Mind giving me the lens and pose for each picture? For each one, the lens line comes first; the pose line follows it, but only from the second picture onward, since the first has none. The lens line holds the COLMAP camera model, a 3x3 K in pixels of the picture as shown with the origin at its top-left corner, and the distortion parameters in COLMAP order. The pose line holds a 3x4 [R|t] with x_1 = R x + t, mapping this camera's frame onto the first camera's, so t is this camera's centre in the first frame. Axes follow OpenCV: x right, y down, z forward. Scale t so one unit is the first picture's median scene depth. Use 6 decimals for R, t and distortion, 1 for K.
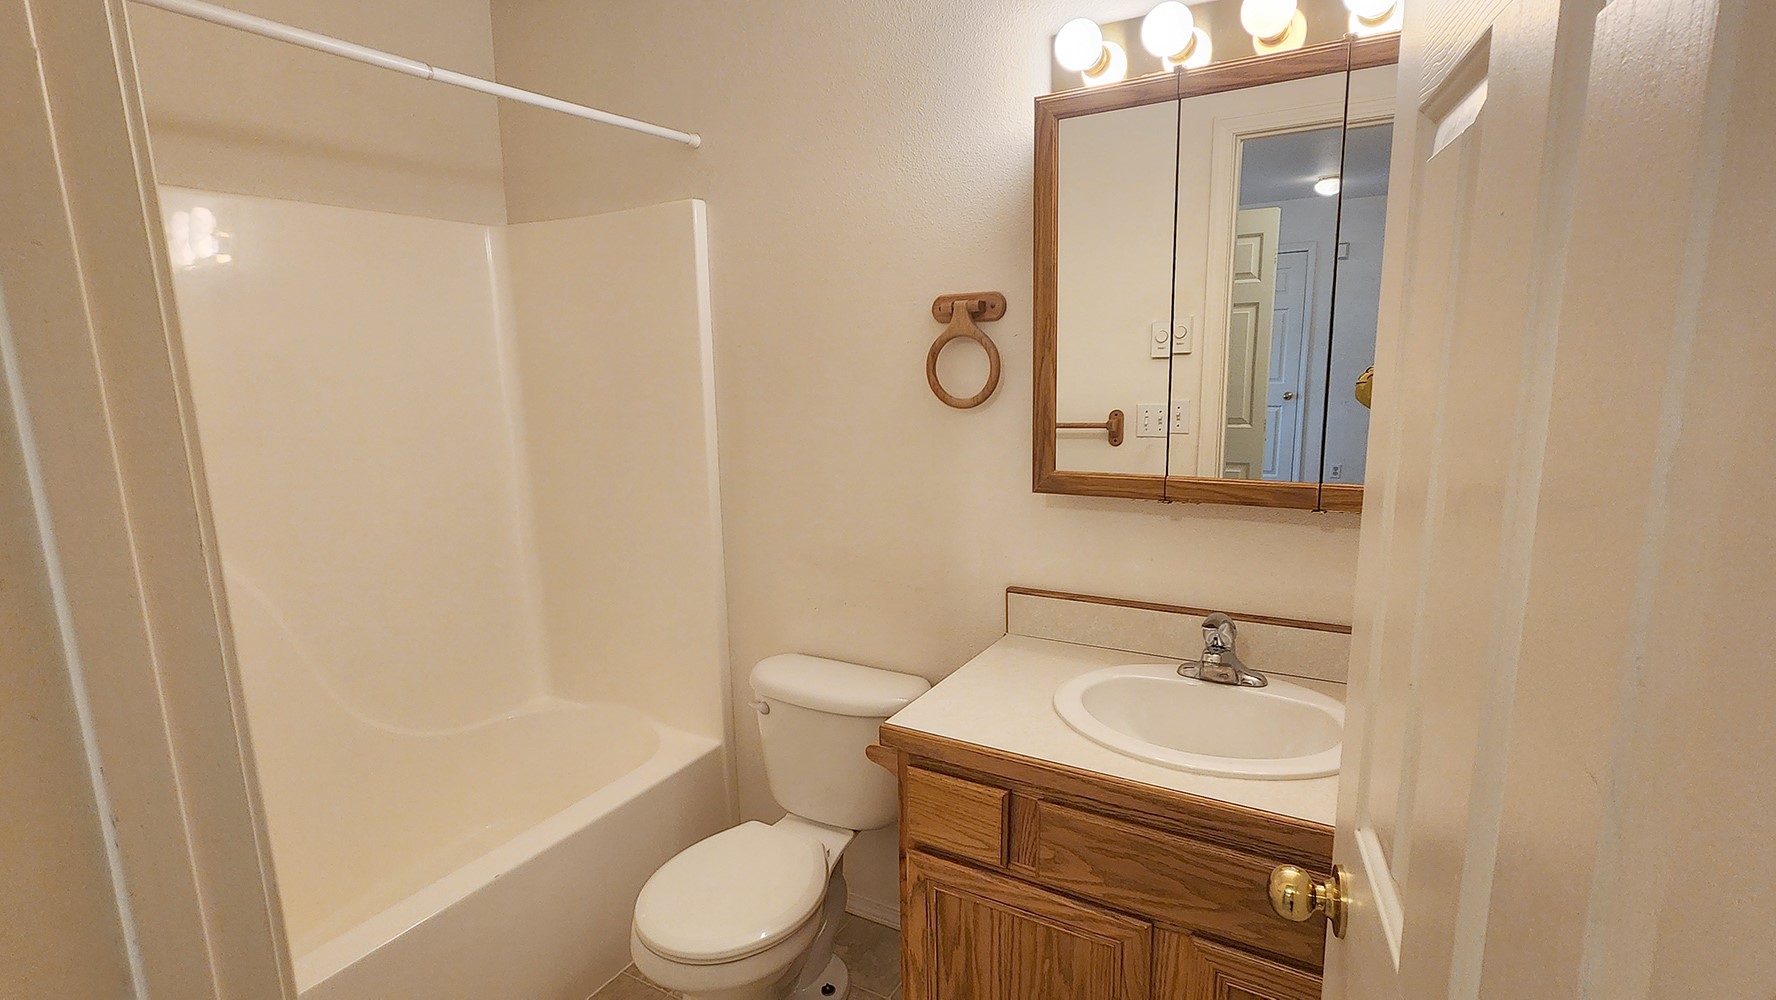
lens RADIAL K [[864.9, 0, 878.6], [0, 864.9, 513.0], [0, 0, 1]] dist [0.003724, 0.000906]
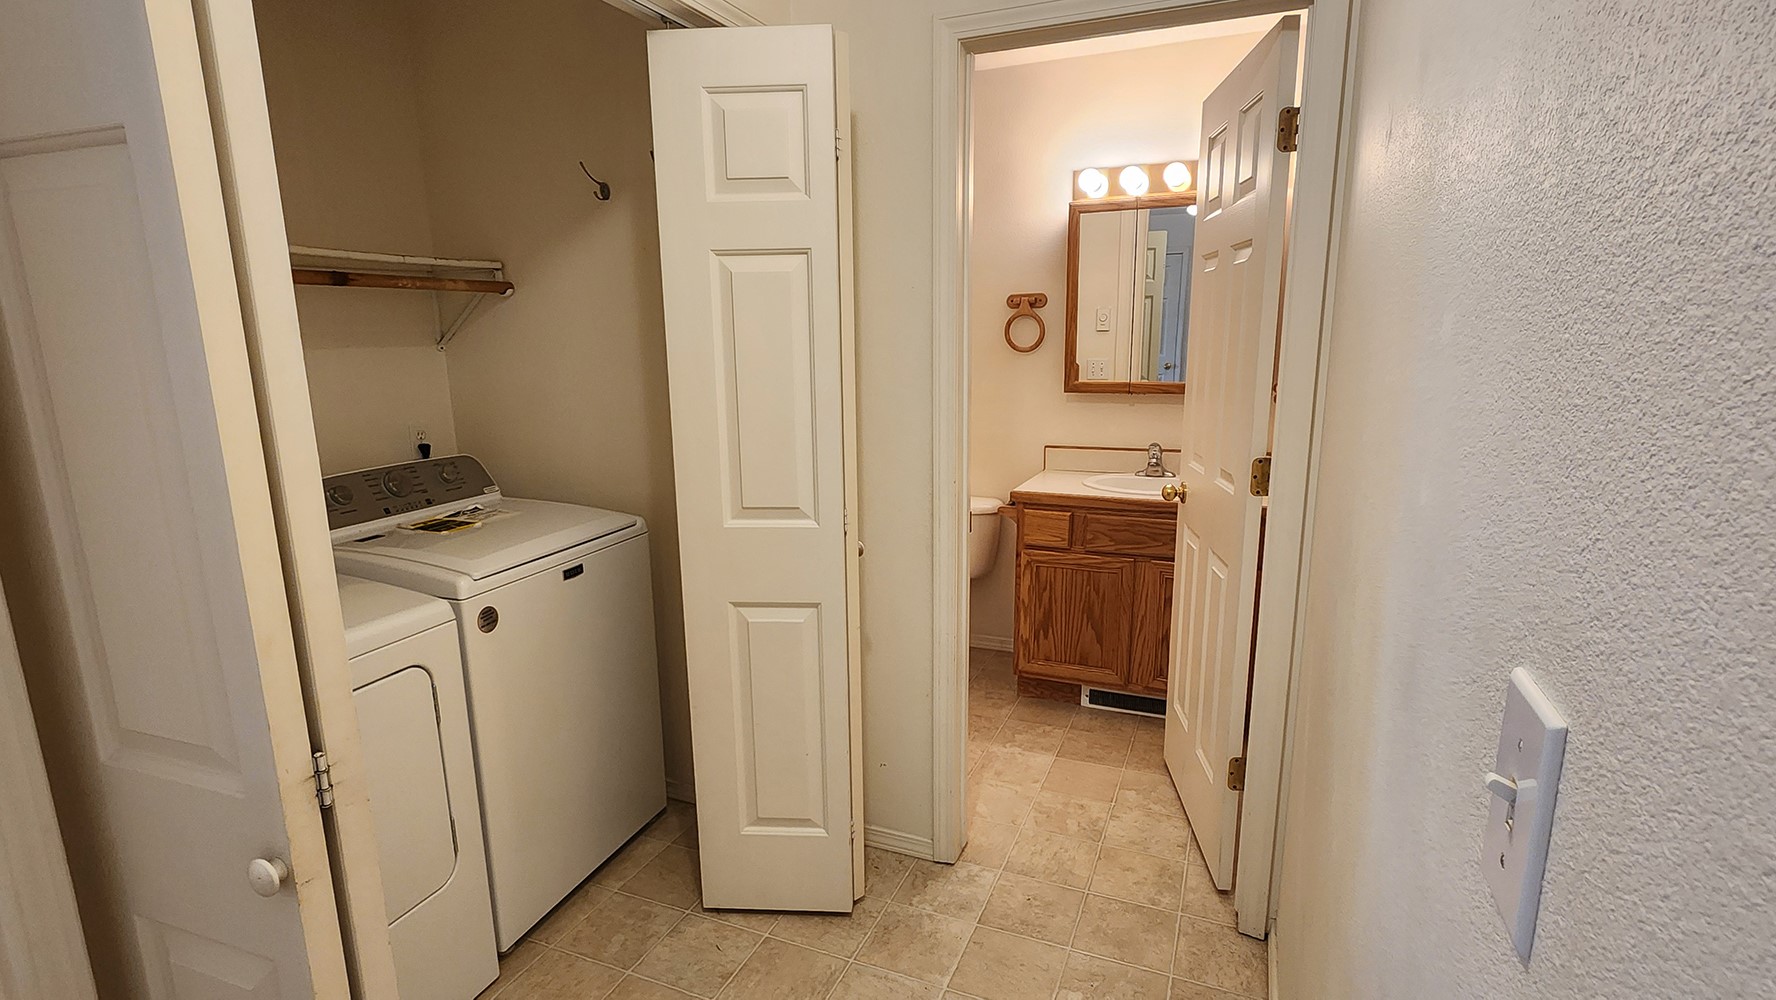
lens RADIAL K [[864.9, 0, 889.8], [0, 864.9, 486.5], [0, 0, 1]] dist [0.003724, 0.000906]
pose [[0.990783, -0.007375, 0.135257, -0.523630], [0.007211, 0.999973, 0.001704, 0.196473], [-0.135266, -0.000713, 0.990809, -0.995547]]
